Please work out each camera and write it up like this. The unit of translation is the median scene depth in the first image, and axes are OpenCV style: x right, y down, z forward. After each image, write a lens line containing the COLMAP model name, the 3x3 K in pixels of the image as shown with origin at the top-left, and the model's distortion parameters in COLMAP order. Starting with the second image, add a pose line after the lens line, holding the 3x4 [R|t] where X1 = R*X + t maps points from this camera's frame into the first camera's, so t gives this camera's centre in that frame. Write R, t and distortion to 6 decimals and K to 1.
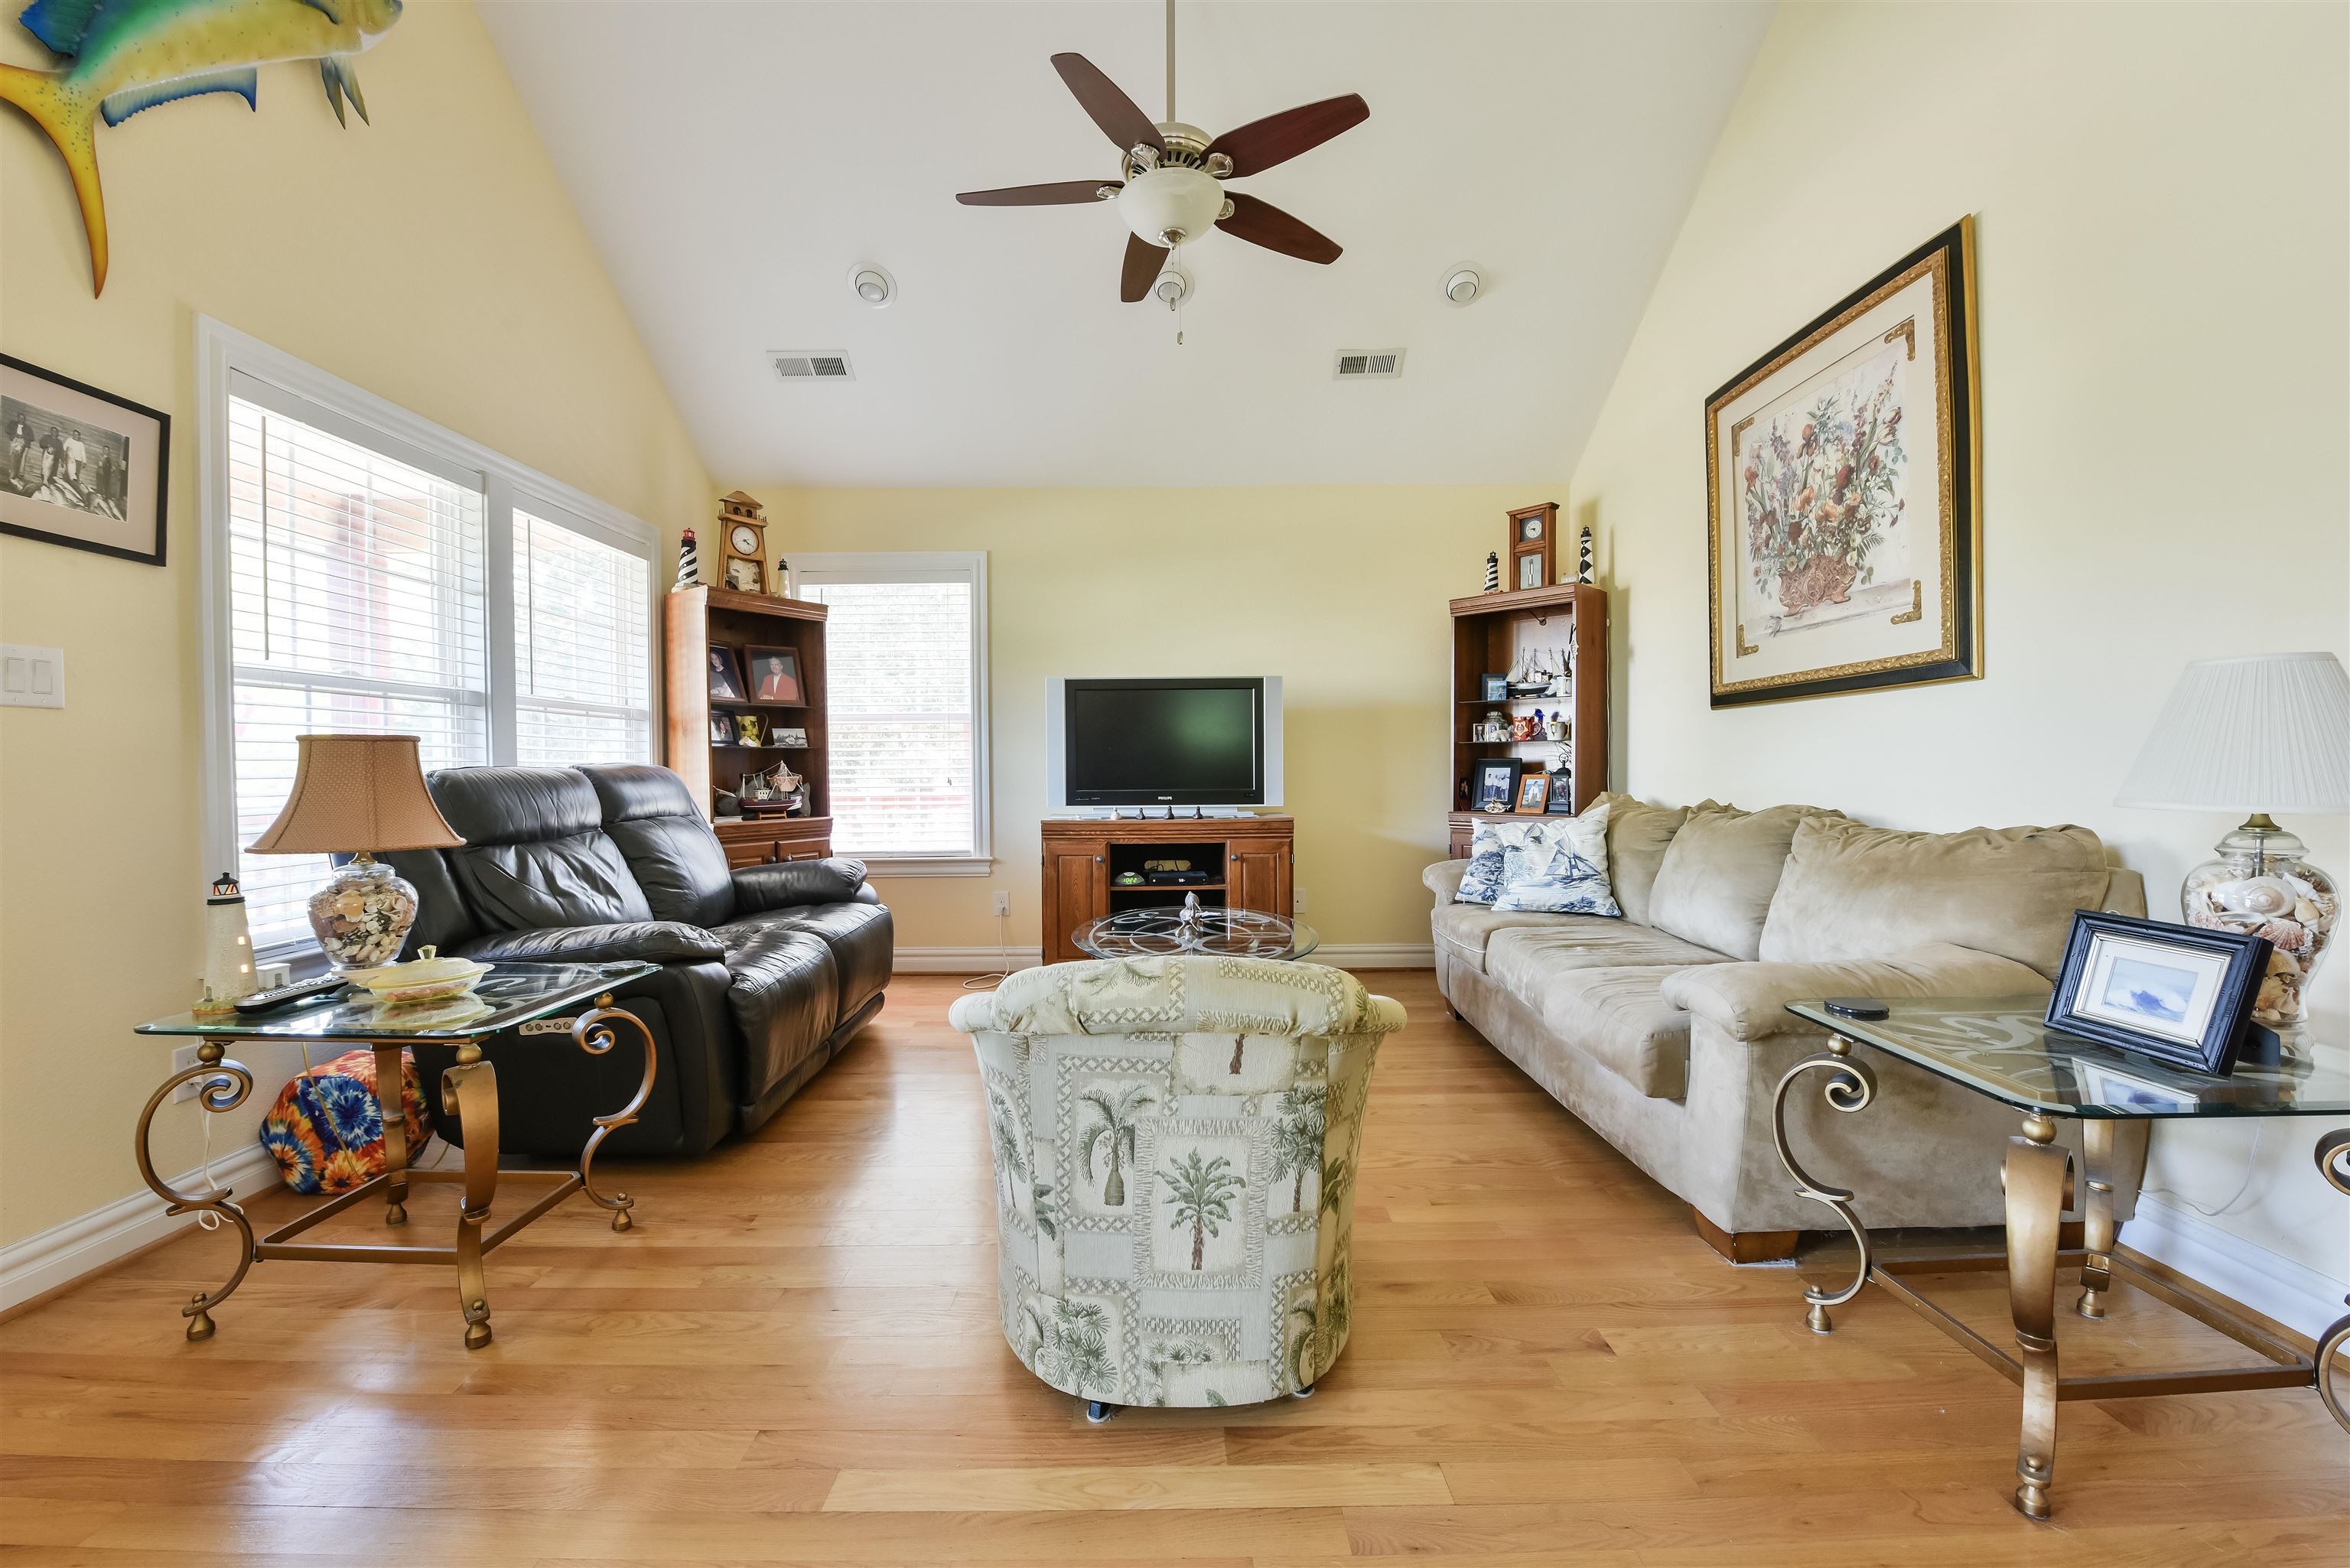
lens RADIAL K [[932.5, 0, 1174.5], [0, 932.5, 790.2], [0, 0, 1]] dist [-0.018312, -0.001873]
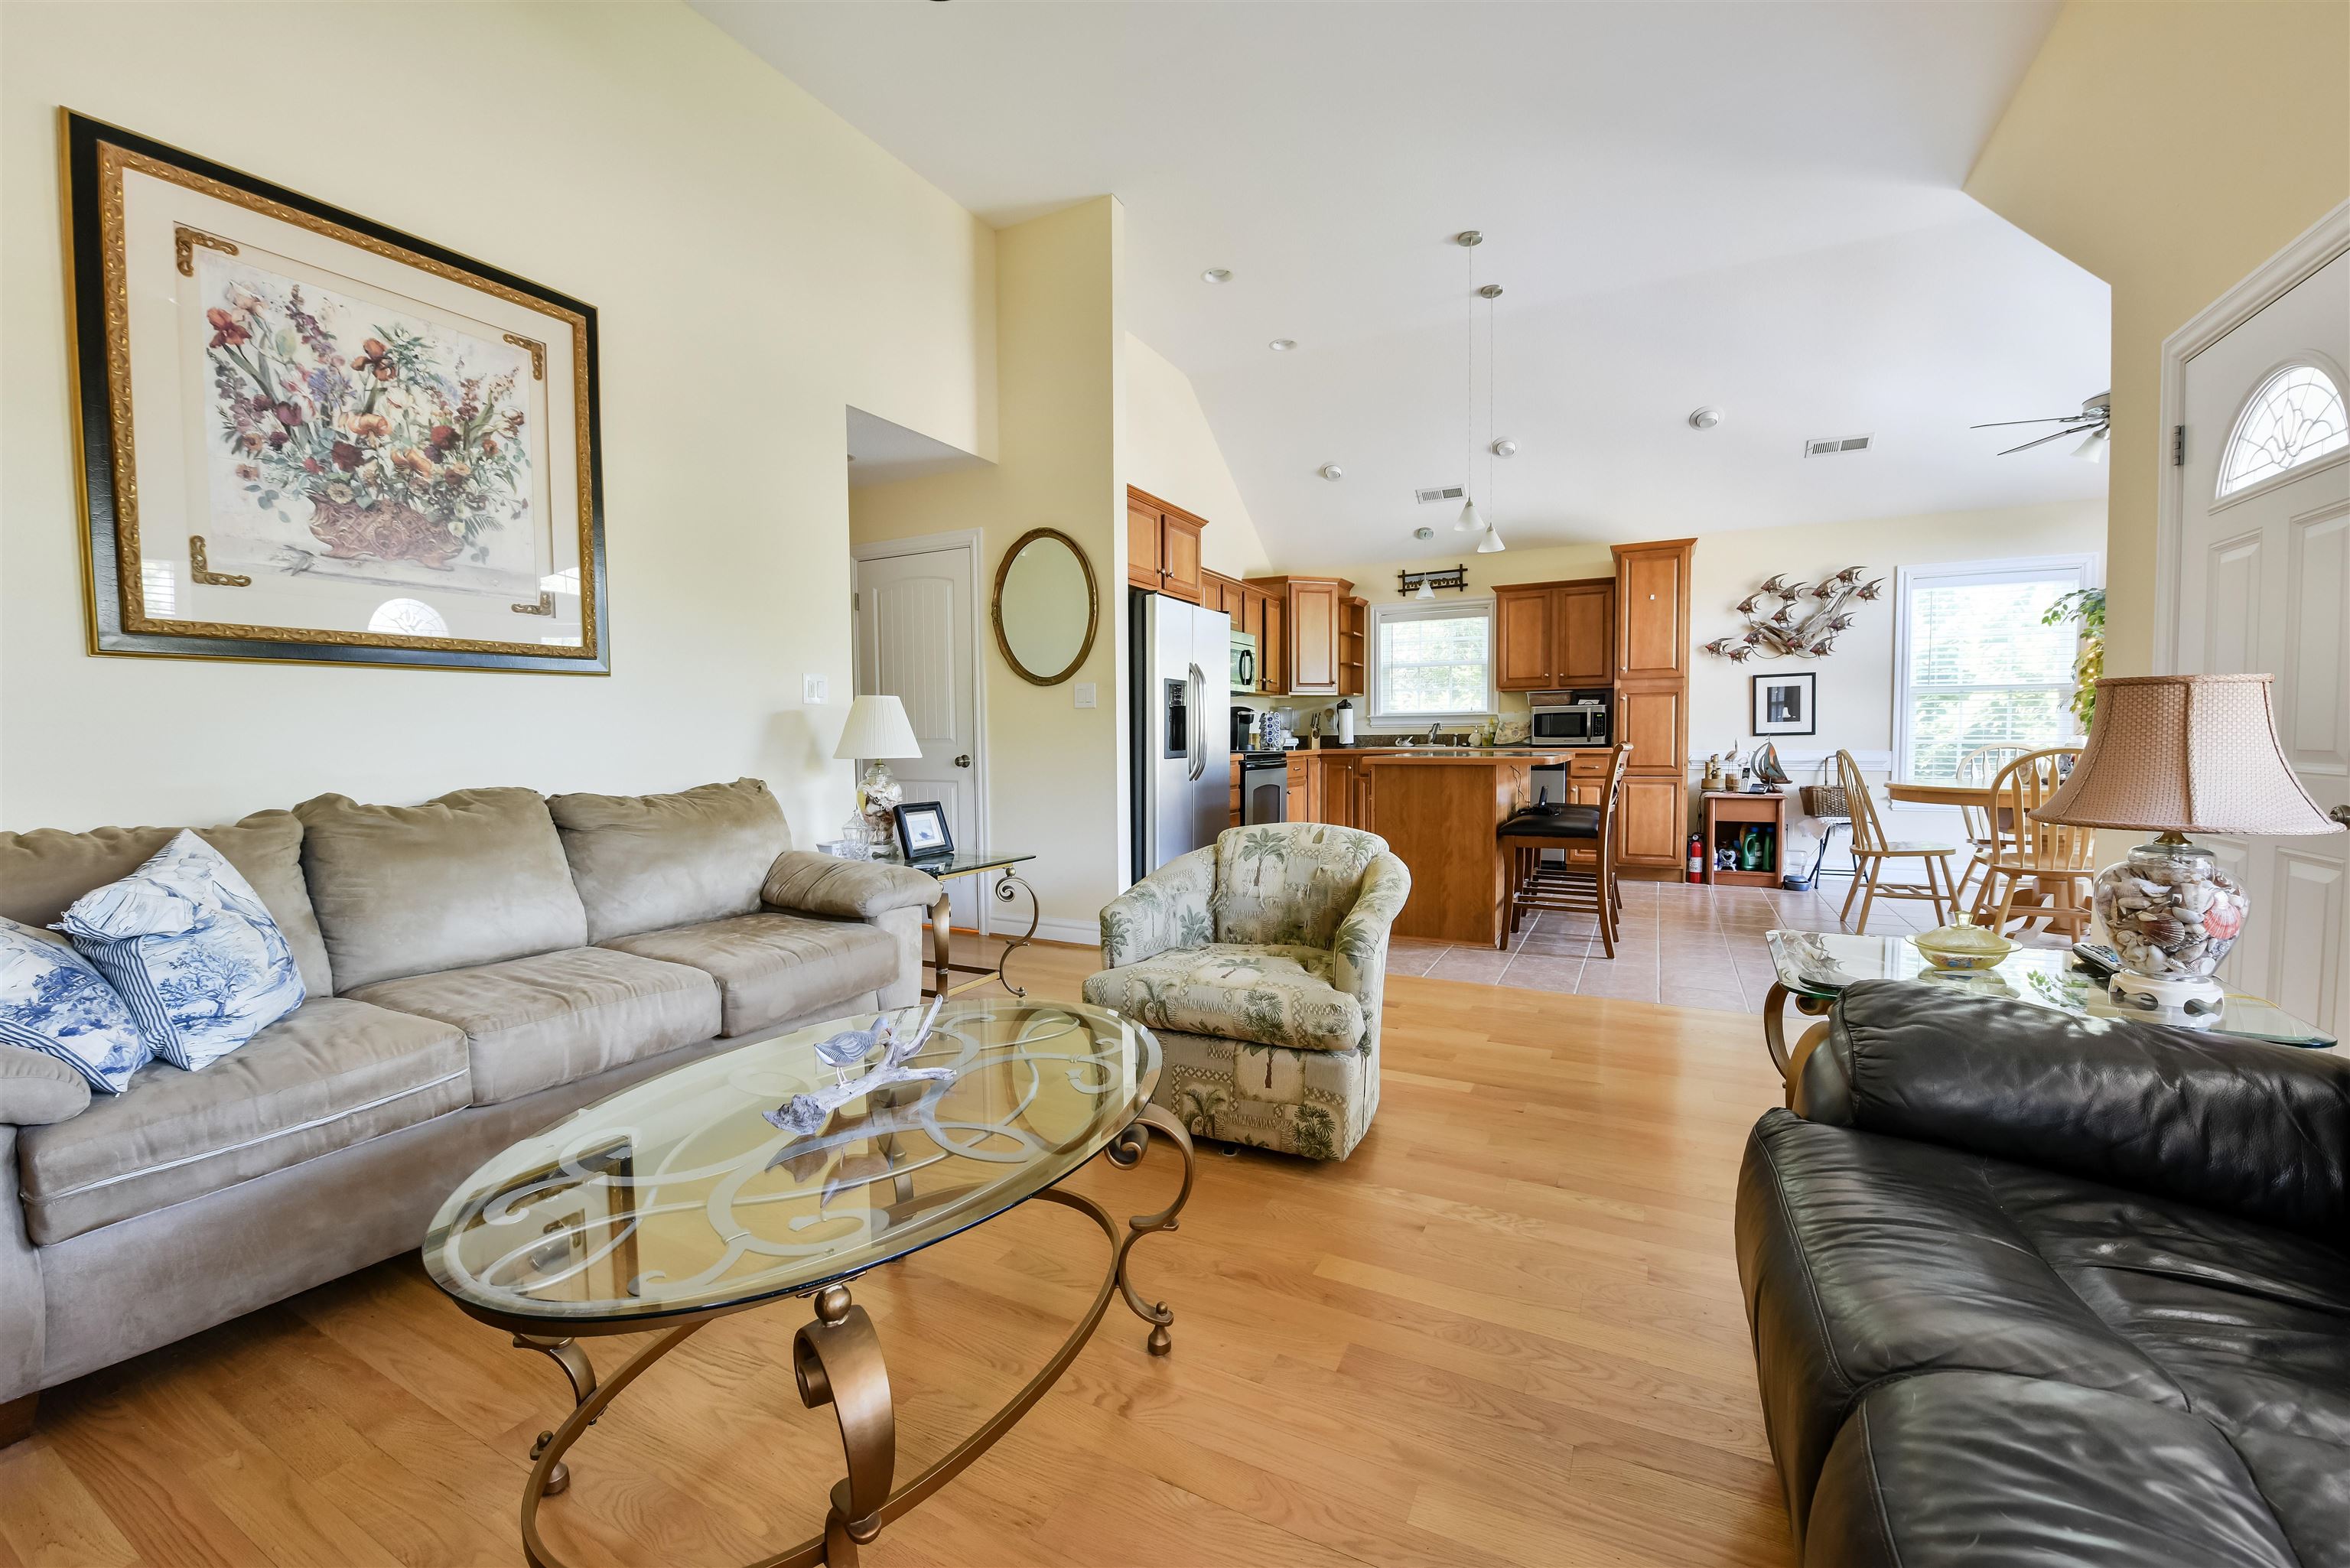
lens RADIAL K [[932.5, 0, 1162.3], [0, 932.5, 792.0], [0, 0, 1]] dist [-0.018312, -0.001873]
pose [[-0.876674, -0.012981, 0.480909, -0.313616], [0.028755, 0.996435, 0.079314, -0.029419], [-0.480224, 0.083360, -0.873176, 1.285583]]
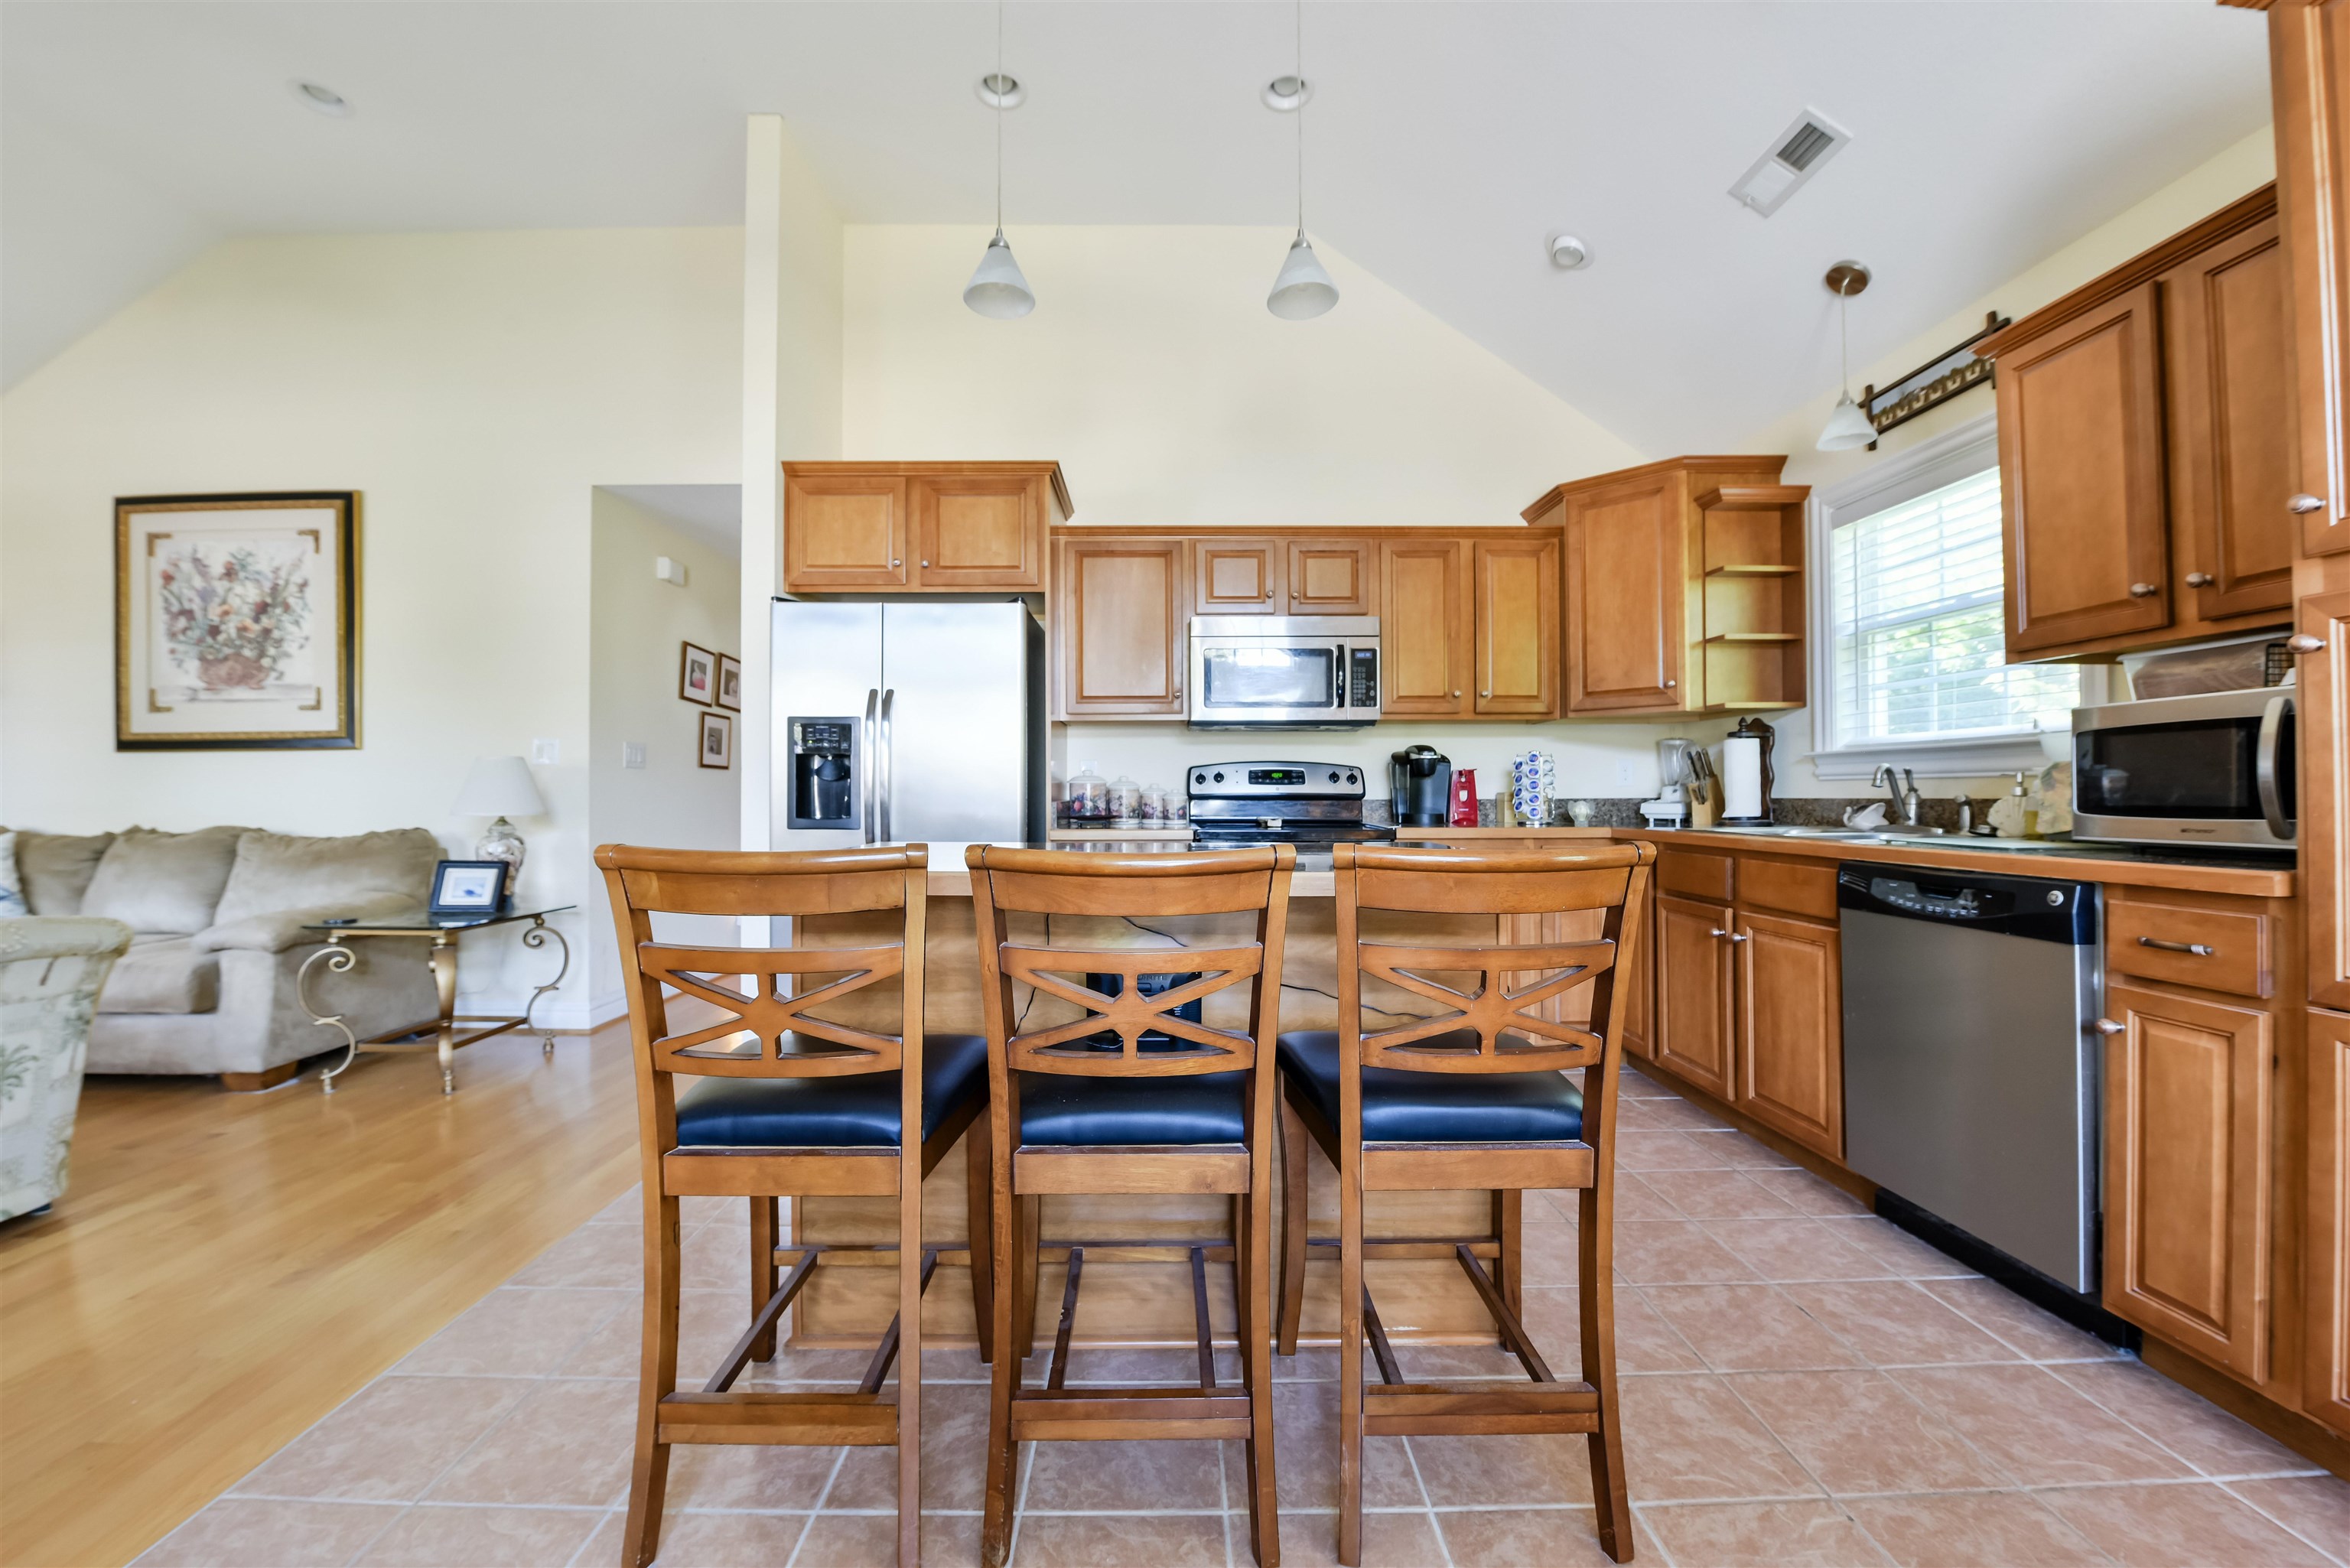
lens RADIAL K [[932.5, 0, 1171.7], [0, 932.5, 783.6], [0, 0, 1]] dist [-0.018312, -0.001873]
pose [[0.012411, 0.018718, 0.999748, -0.637983], [0.026901, 0.999457, -0.019047, 0.014425], [-0.999561, 0.027131, 0.011901, -0.428395]]
